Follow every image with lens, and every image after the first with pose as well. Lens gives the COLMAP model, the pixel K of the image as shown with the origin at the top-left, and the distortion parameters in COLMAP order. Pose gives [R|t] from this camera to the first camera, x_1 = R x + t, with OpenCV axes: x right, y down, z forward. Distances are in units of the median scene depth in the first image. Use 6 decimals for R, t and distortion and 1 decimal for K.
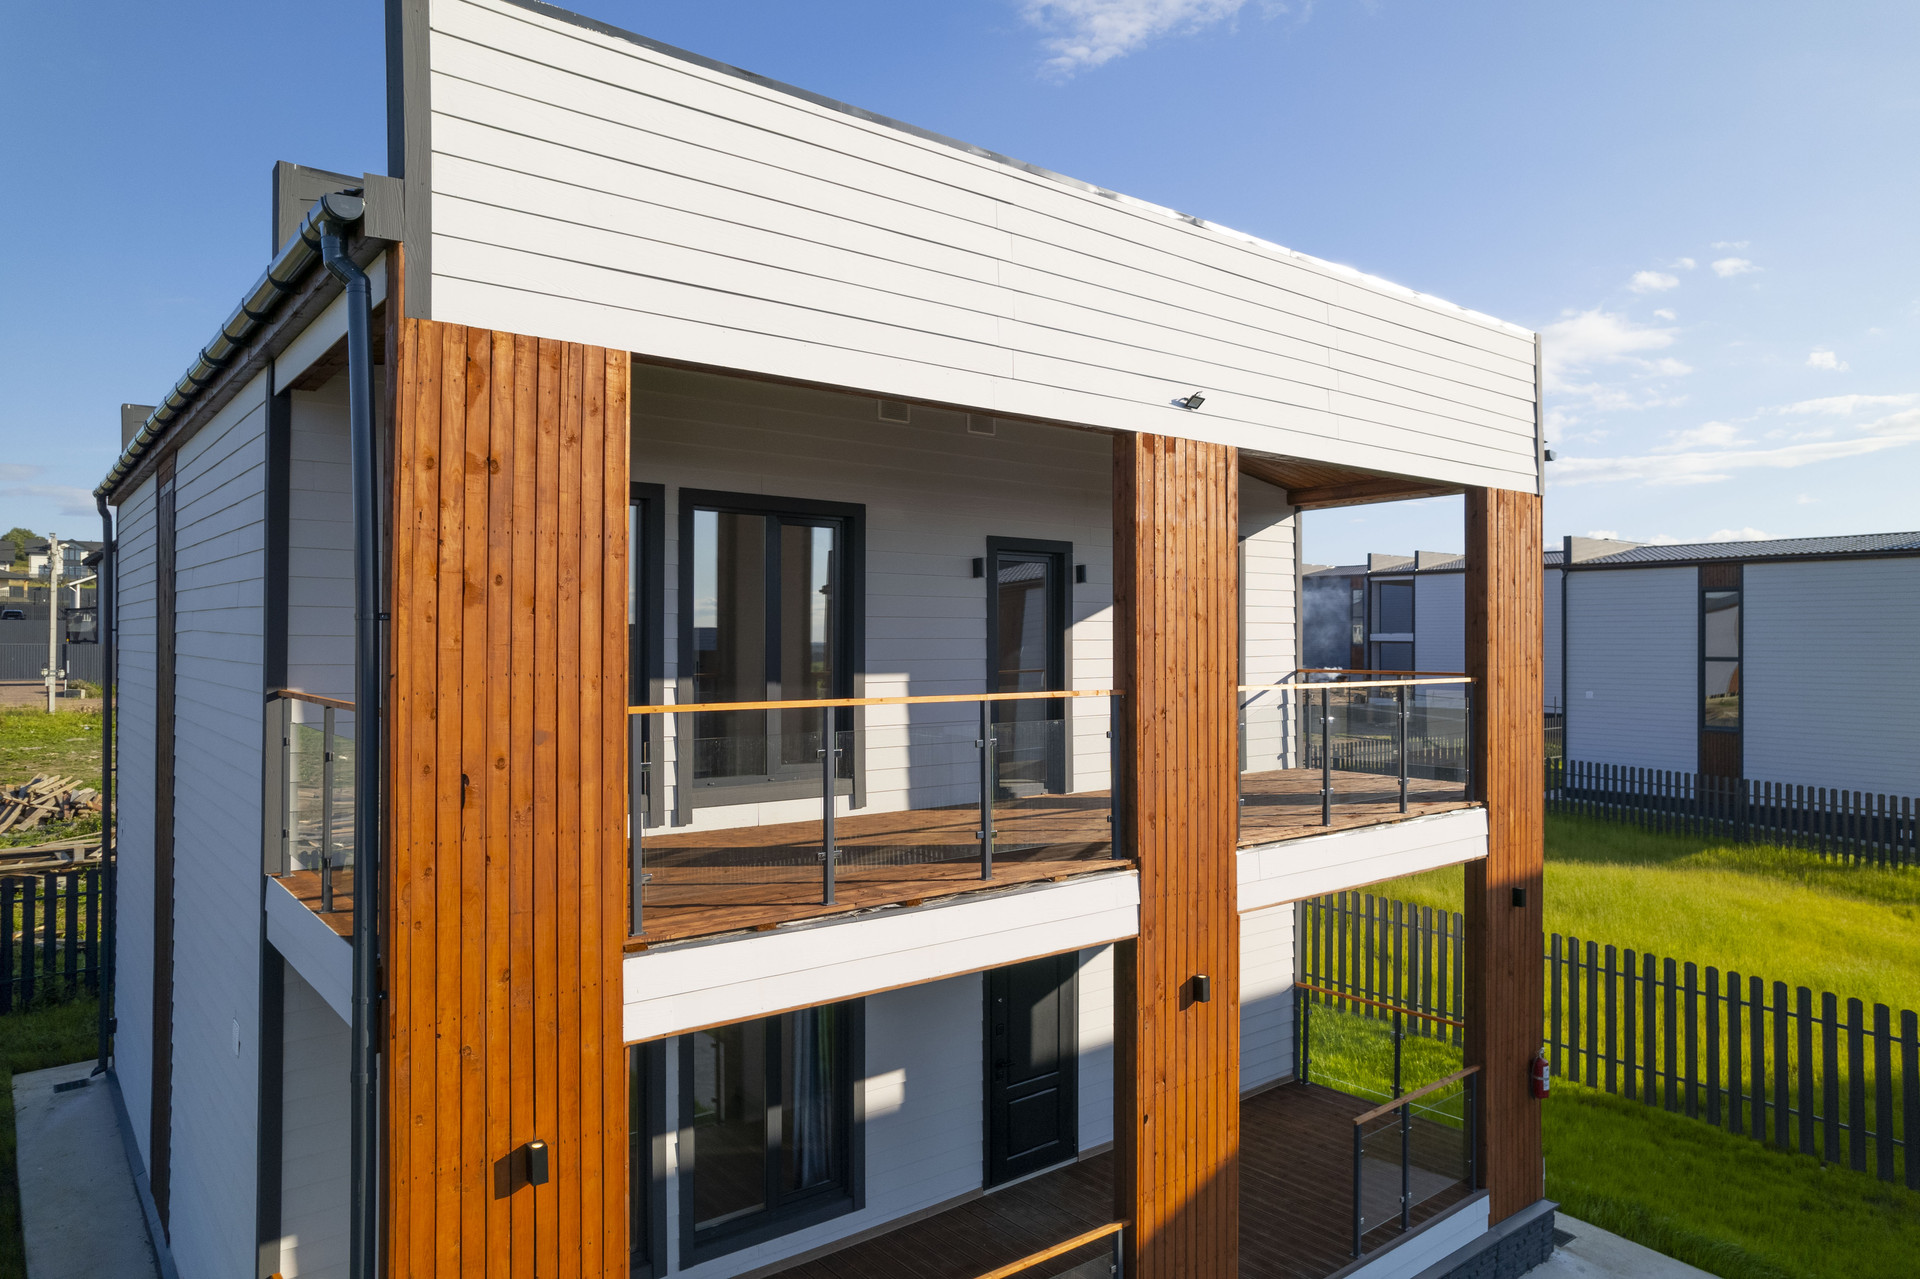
lens RADIAL K [[1240.8, 0, 974.1], [0, 1240.8, 628.8], [0, 0, 1]] dist [-0.070045, 0.067041]
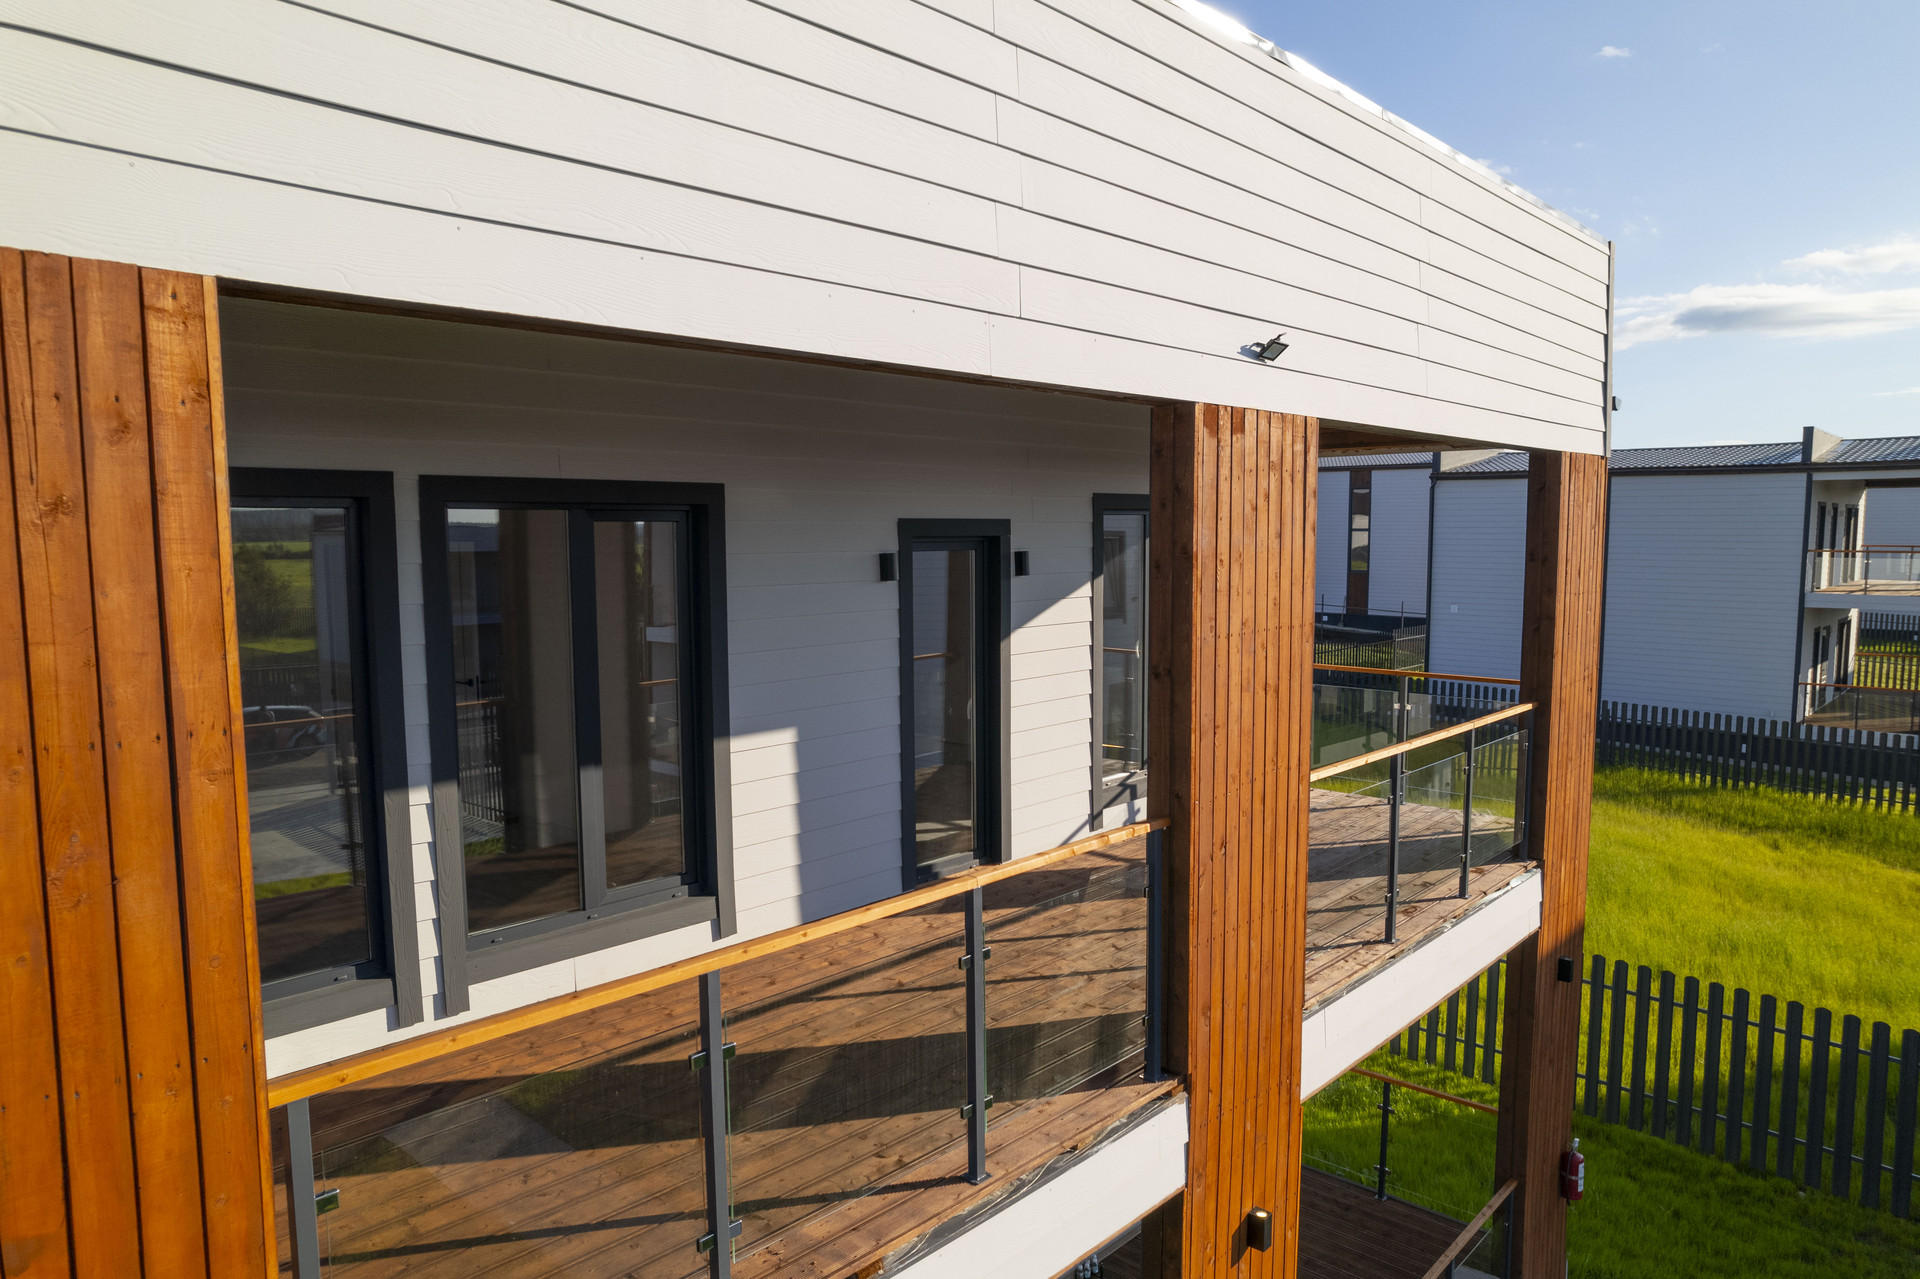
lens RADIAL K [[1240.8, 0, 956.6], [0, 1240.8, 639.4], [0, 0, 1]] dist [-0.070045, 0.067041]
pose [[0.991016, -0.017543, 0.132587, -0.066346], [0.004068, 0.994855, 0.101224, -0.103566], [-0.133681, -0.099775, 0.985989, 0.398440]]
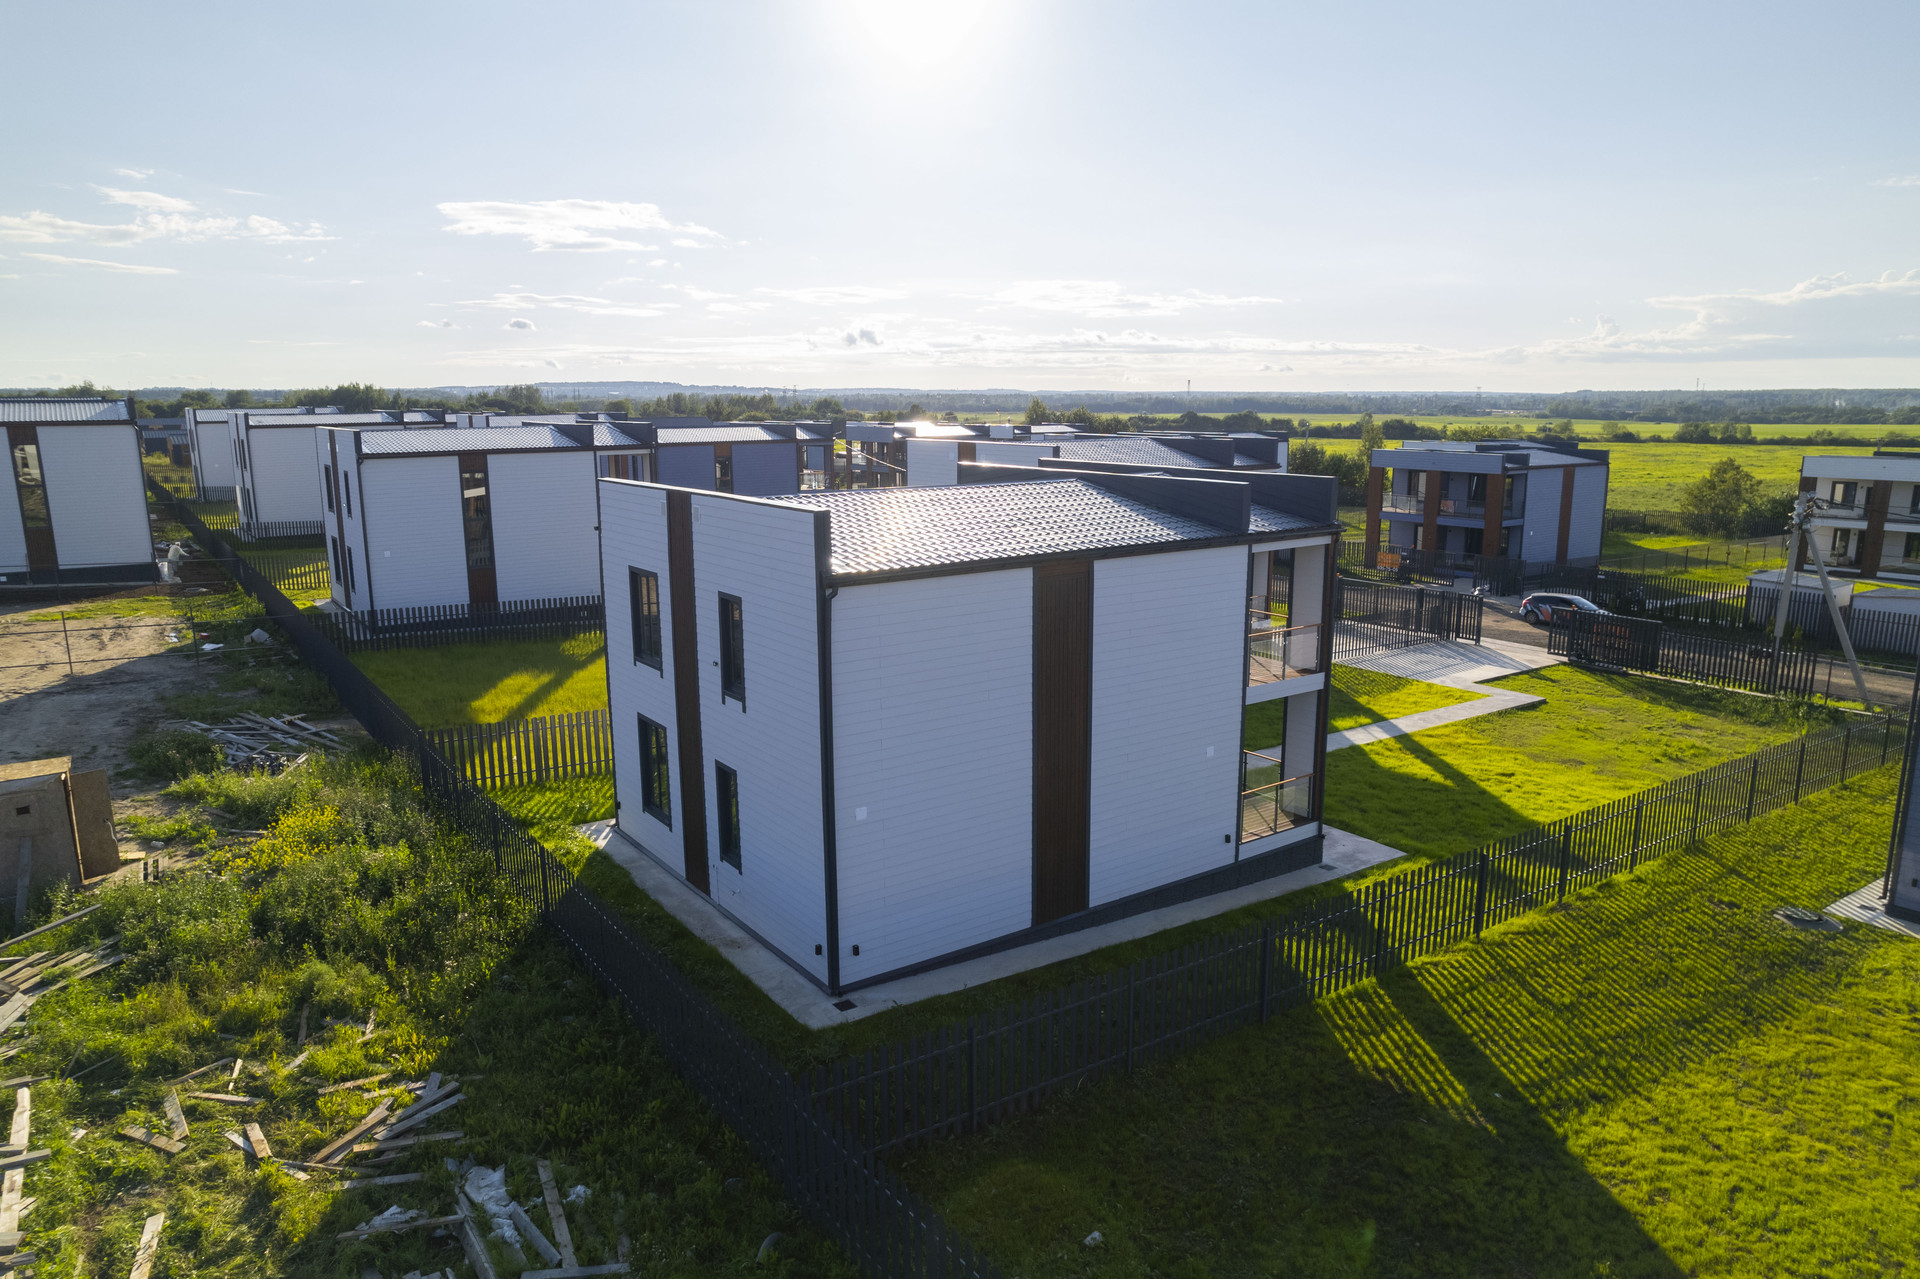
lens RADIAL K [[1240.8, 0, 979.1], [0, 1240.8, 645.7], [0, 0, 1]] dist [-0.070045, 0.067041]
pose [[0.049920, -0.197888, 0.978953, -3.641644], [-0.008853, 0.980049, 0.198561, -0.550387], [-0.998714, -0.018578, 0.047172, 1.428156]]
